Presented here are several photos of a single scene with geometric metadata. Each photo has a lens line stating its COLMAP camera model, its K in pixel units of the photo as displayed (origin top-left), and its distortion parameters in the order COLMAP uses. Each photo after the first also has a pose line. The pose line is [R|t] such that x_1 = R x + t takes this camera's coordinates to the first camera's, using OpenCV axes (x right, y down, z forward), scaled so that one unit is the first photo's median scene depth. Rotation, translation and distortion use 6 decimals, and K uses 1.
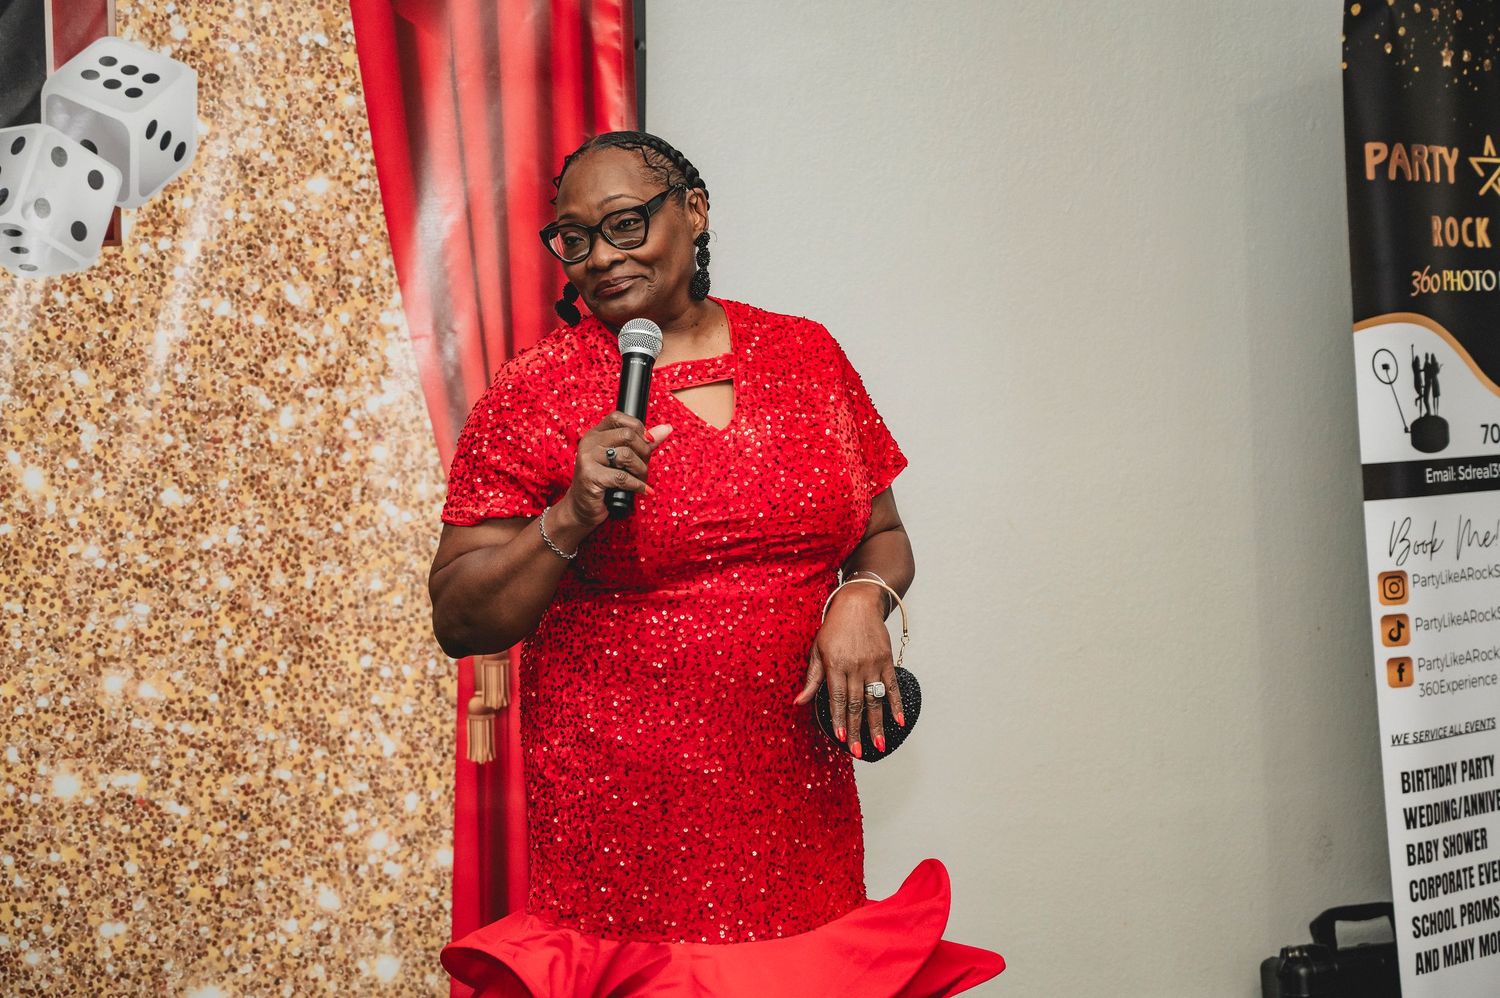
lens RADIAL K [[2570.1, 0, 750.0], [0, 2570.1, 499.0], [0, 0, 1]] dist [0.000766, 0.090023]
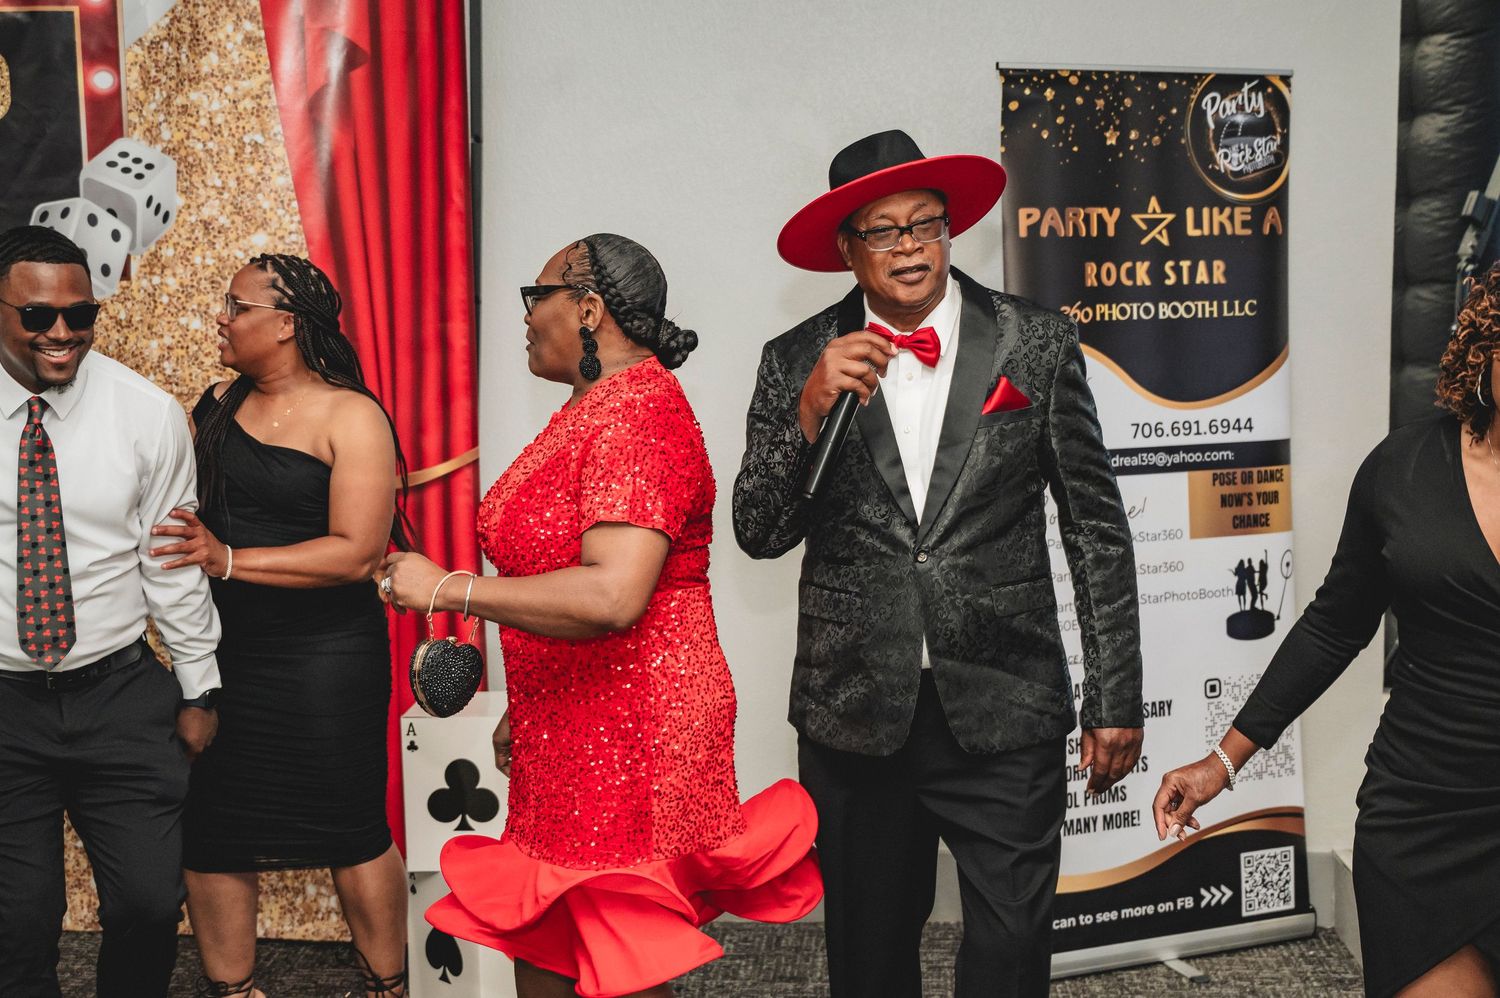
lens RADIAL K [[2103.8, 0, 750.0], [0, 2103.8, 499.0], [0, 0, 1]] dist [0.005846, 0.085830]
pose [[0.962717, 0.044340, -0.266853, 0.424085], [-0.025199, 0.996885, 0.074730, -0.072256], [0.269335, -0.065220, 0.960836, -0.076260]]
